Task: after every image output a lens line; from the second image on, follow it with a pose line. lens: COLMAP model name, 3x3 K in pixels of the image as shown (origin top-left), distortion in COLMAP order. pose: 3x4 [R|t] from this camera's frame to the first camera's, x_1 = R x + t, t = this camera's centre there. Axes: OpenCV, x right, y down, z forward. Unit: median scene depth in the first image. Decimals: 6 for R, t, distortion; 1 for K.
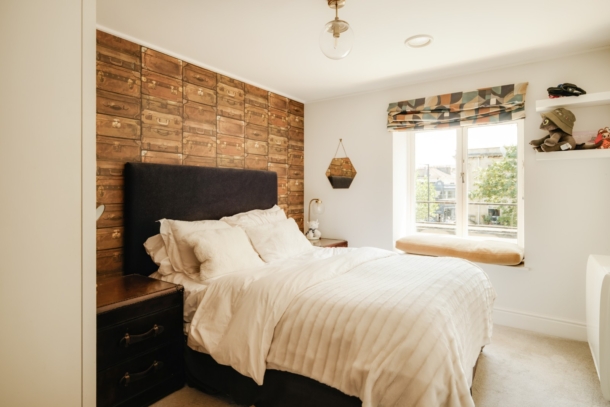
lens RADIAL K [[374.9, 0, 301.3], [0, 374.9, 197.6], [0, 0, 1]] dist [0.005173, 0.003513]
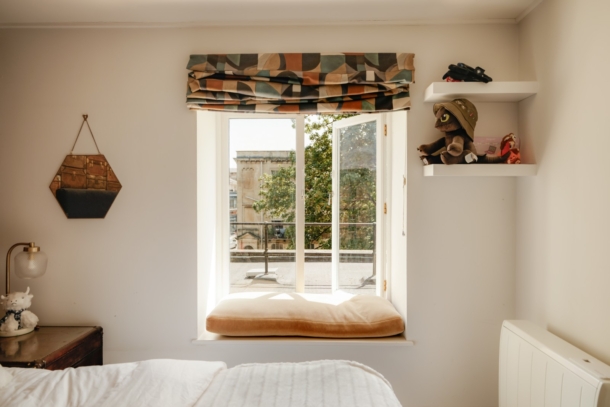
lens RADIAL K [[374.9, 0, 279.4], [0, 374.9, 197.8], [0, 0, 1]] dist [0.005173, 0.003513]
pose [[0.826450, -0.009518, 0.562929, 0.045535], [0.006376, 0.999951, 0.007547, -0.060796], [-0.562974, -0.002648, 0.826471, 0.542046]]
